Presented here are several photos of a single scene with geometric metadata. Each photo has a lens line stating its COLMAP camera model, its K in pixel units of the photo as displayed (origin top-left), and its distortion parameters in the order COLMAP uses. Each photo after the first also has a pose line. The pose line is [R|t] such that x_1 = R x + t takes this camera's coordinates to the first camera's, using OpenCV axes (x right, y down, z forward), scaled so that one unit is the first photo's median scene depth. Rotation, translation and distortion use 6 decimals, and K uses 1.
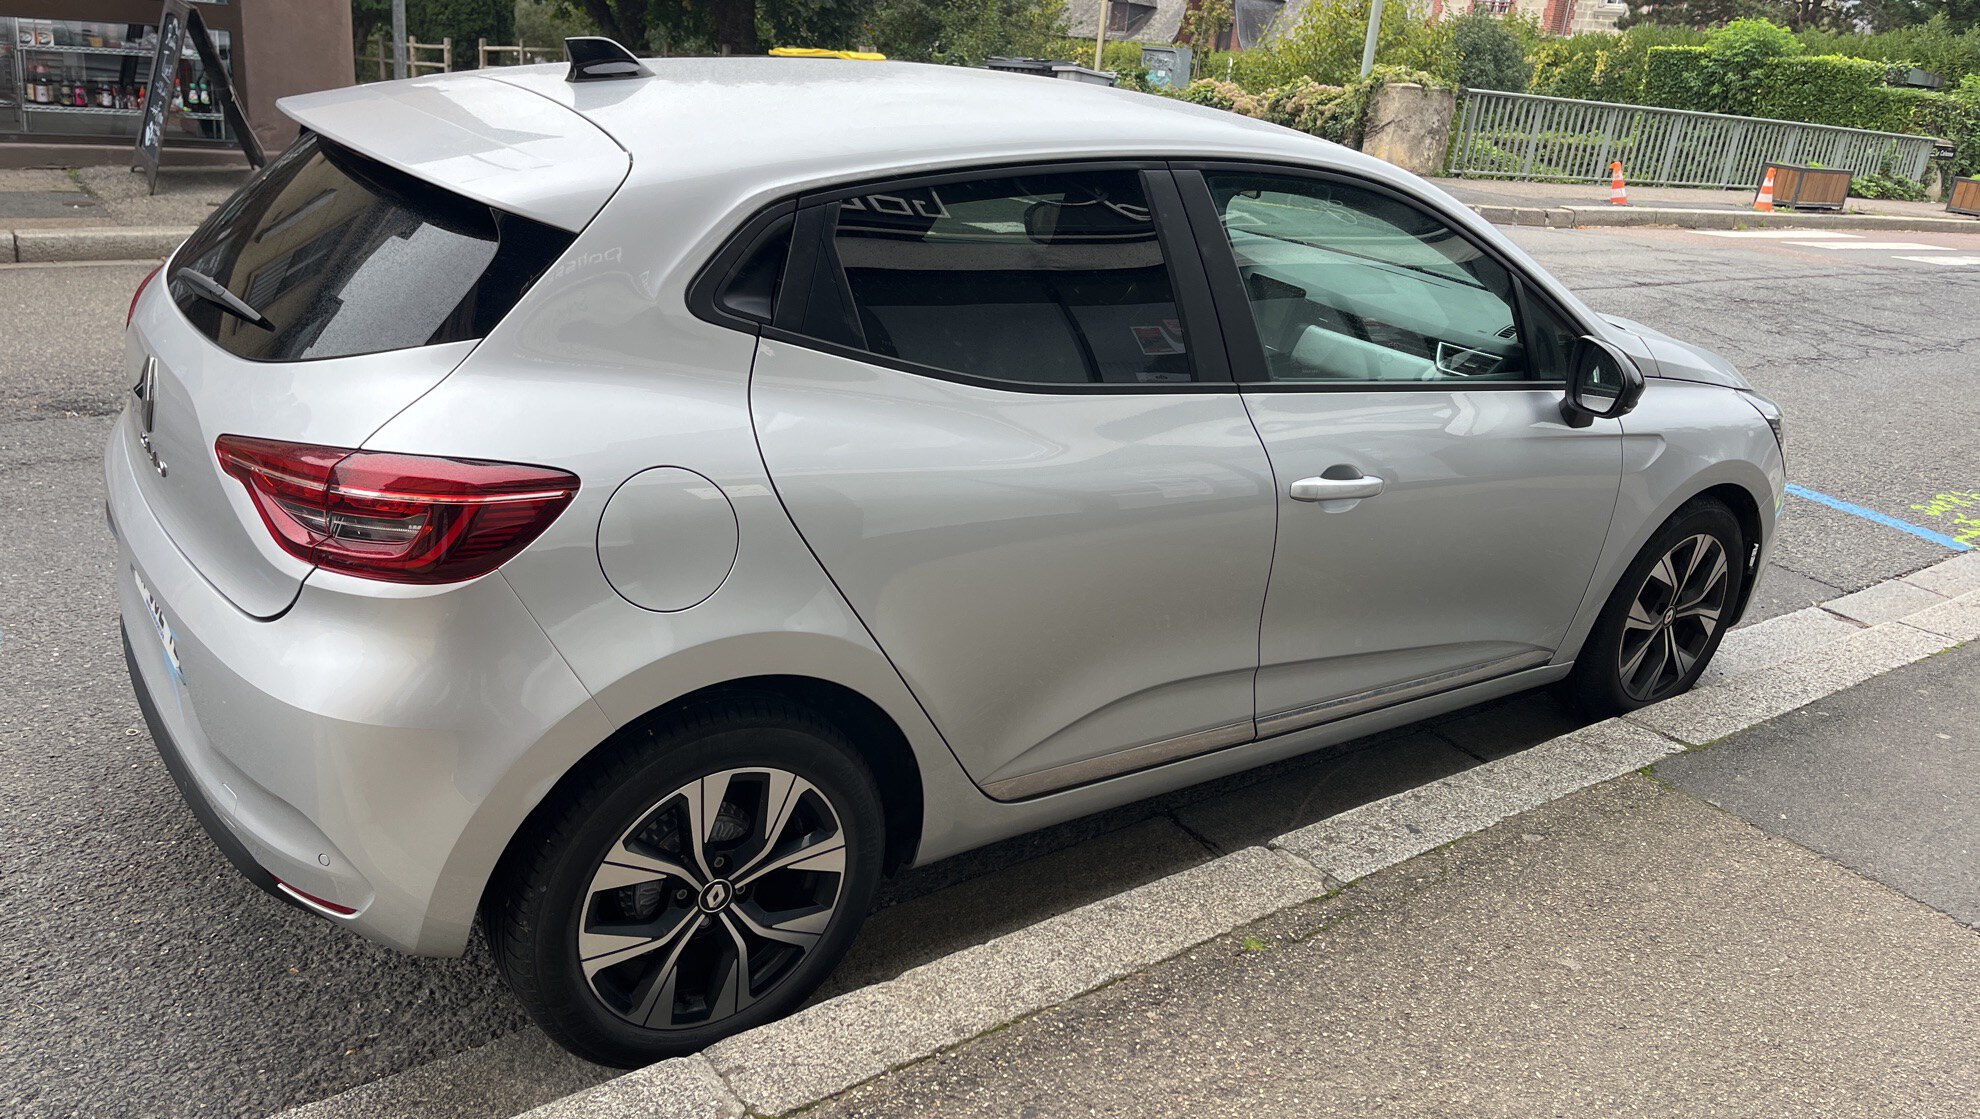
lens RADIAL K [[1586.9, 0, 990.0], [0, 1586.9, 559.5], [0, 0, 1]] dist [0.007433, -0.089950]
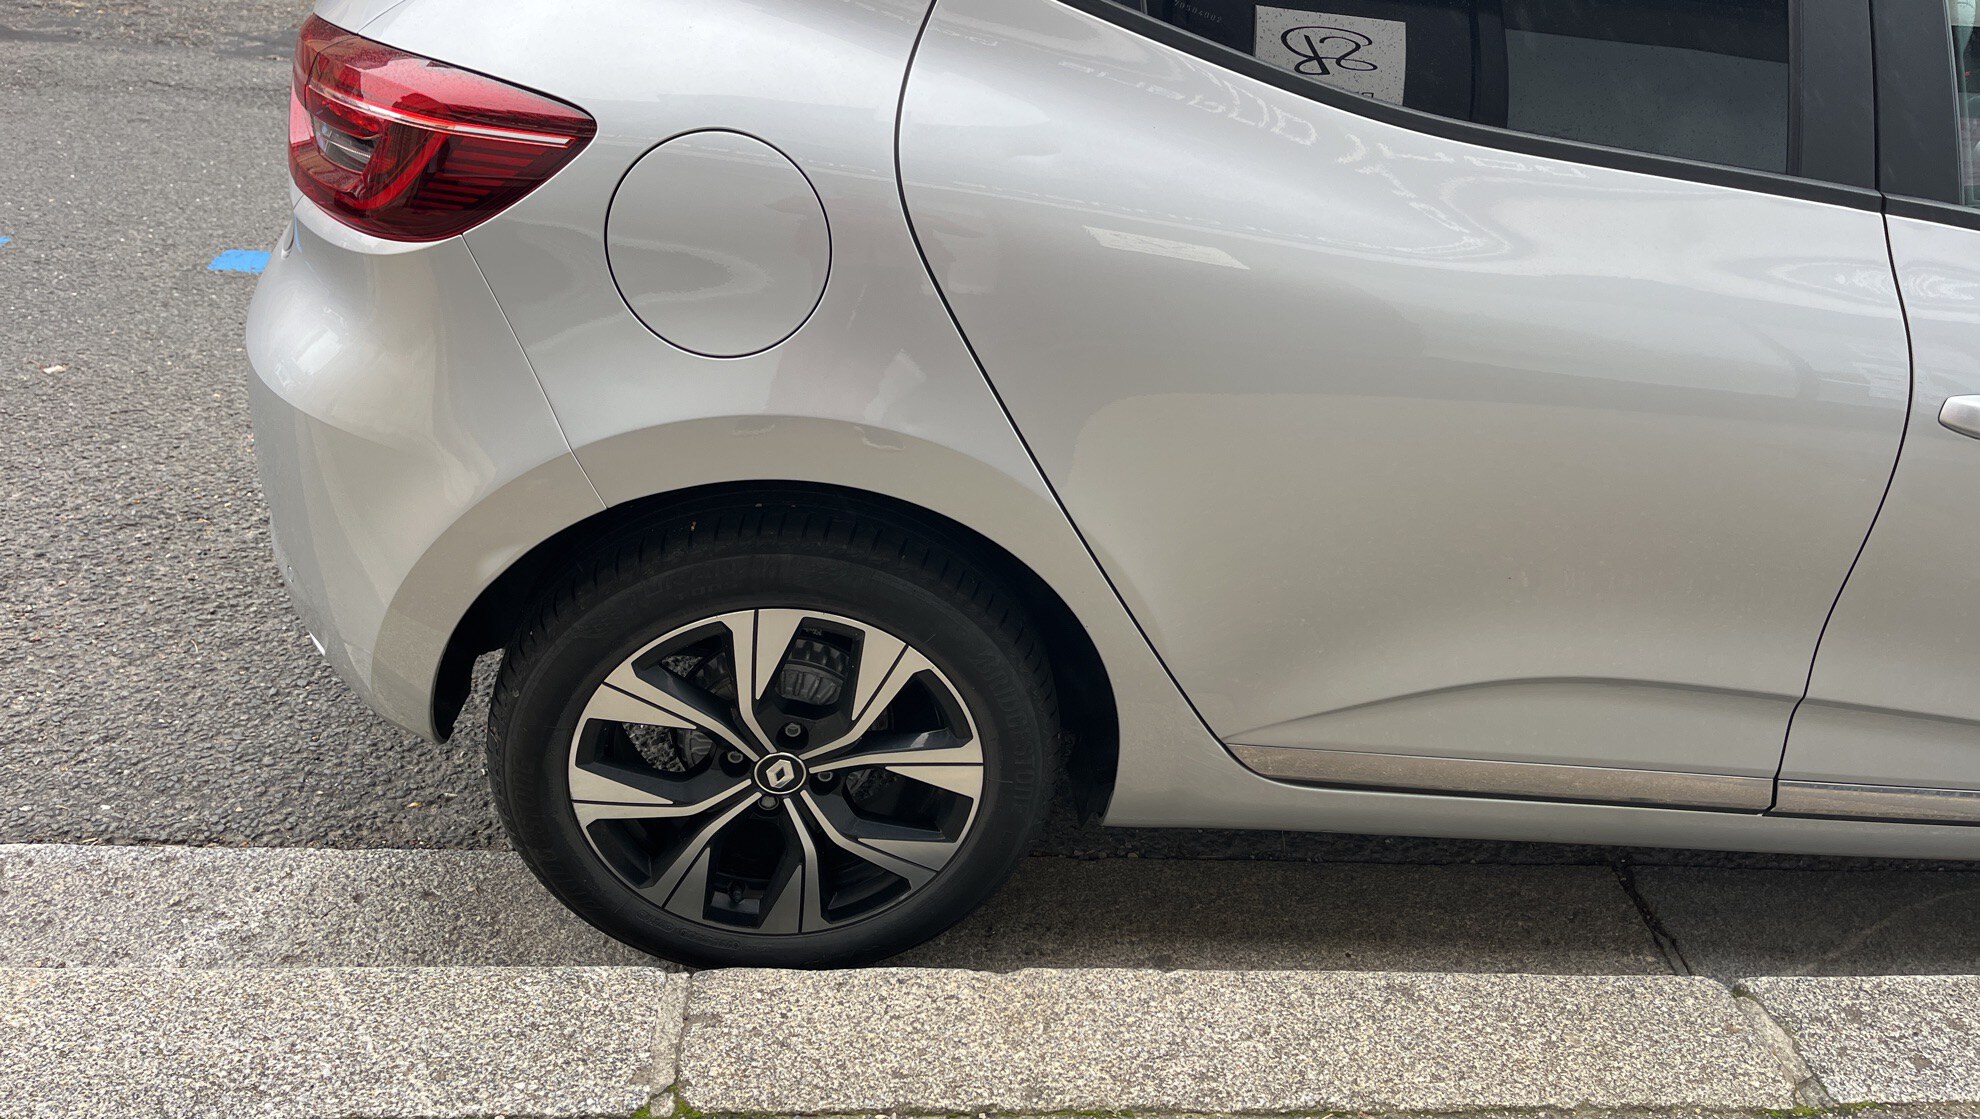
lens RADIAL K [[1516.1, 0, 1033.5], [0, 1516.1, 550.0], [0, 0, 1]] dist [0.053889, -0.101582]
pose [[0.852472, 0.265674, -0.450233, 0.199963], [-0.212217, 0.962950, 0.166407, -0.021426], [0.477762, -0.046310, 0.877268, 0.453380]]
